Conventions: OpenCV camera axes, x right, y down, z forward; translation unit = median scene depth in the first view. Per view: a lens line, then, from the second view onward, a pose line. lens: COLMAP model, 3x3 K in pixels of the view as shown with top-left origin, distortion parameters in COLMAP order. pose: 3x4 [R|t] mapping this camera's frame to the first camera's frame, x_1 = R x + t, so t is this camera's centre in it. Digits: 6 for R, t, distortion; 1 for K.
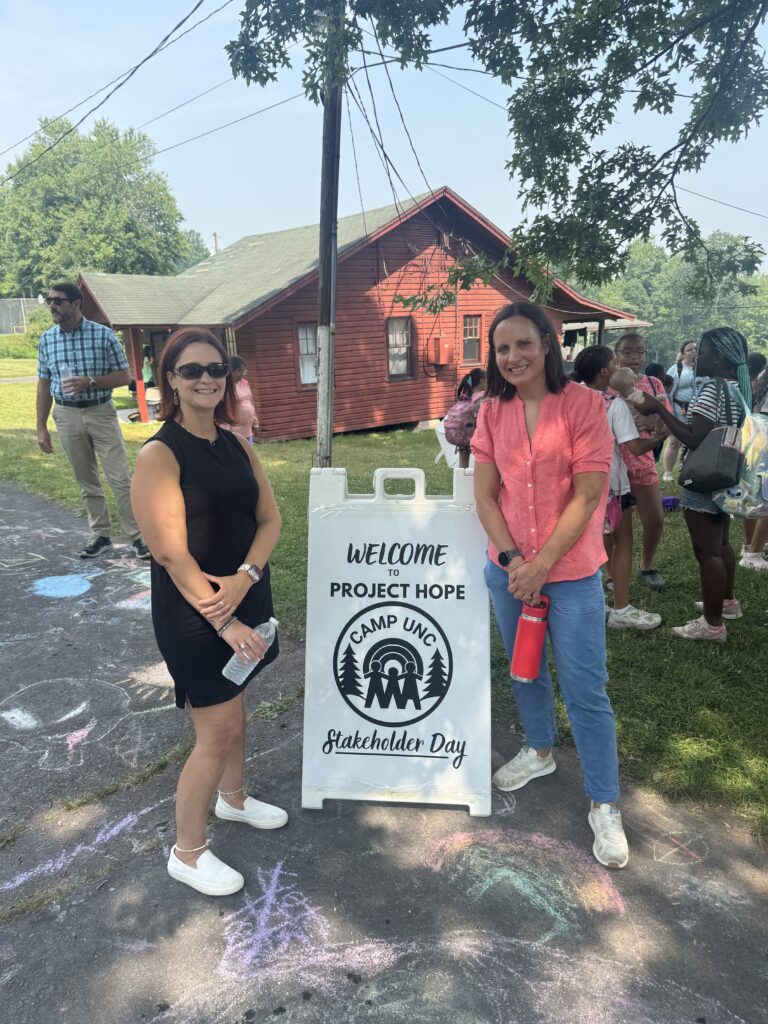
lens RADIAL K [[698.1, 0, 407.1], [0, 698.1, 513.0], [0, 0, 1]] dist [0.051048, -0.036048]
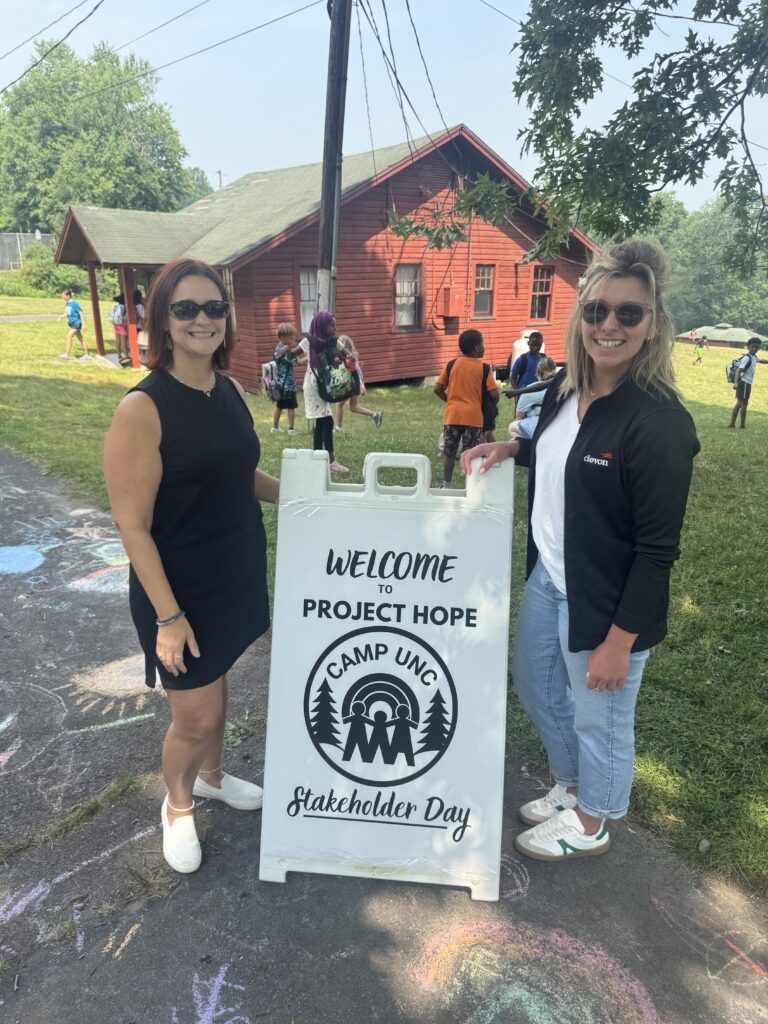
lens RADIAL K [[713.1, 0, 405.0], [0, 713.1, 506.6], [0, 0, 1]] dist [0.034929, -0.038866]
pose [[0.999377, 0.035061, -0.004113, 0.001971], [-0.034797, 0.998011, 0.052566, -0.038515], [0.005948, -0.052390, 0.998609, 0.172812]]
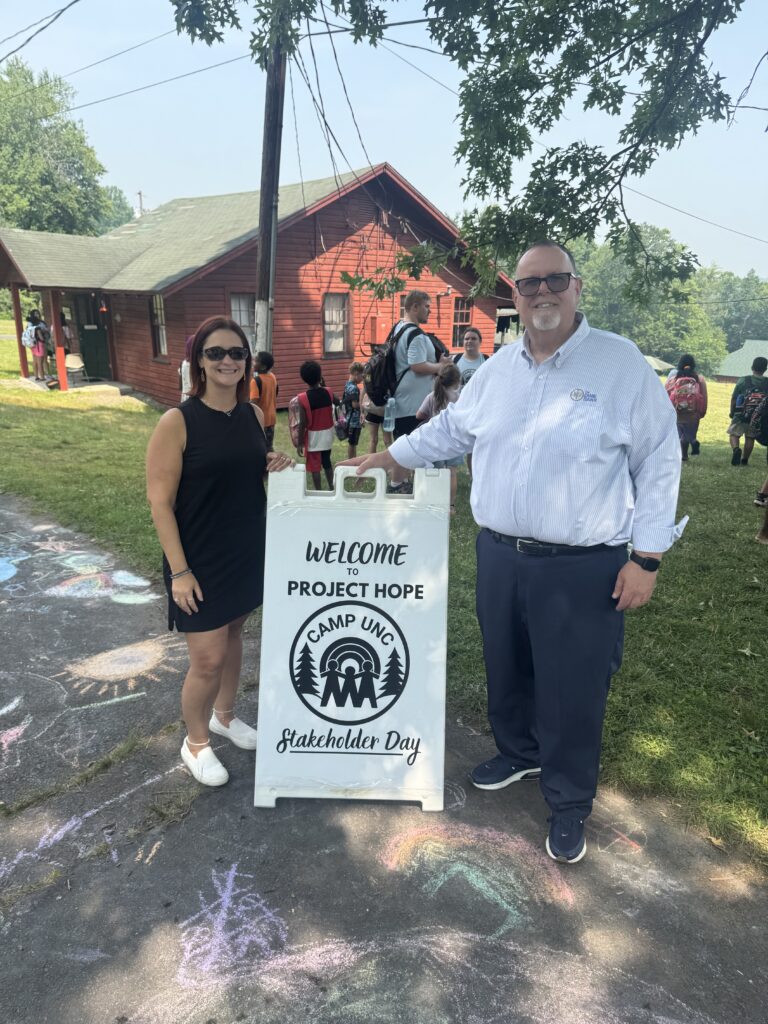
lens RADIAL K [[698.1, 0, 407.1], [0, 698.1, 513.0], [0, 0, 1]] dist [0.051048, -0.036048]
pose [[0.994580, 0.022888, 0.101421, -0.036062], [-0.025950, 0.999243, 0.028980, -0.023335], [-0.100681, -0.031455, 0.994421, 0.002657]]
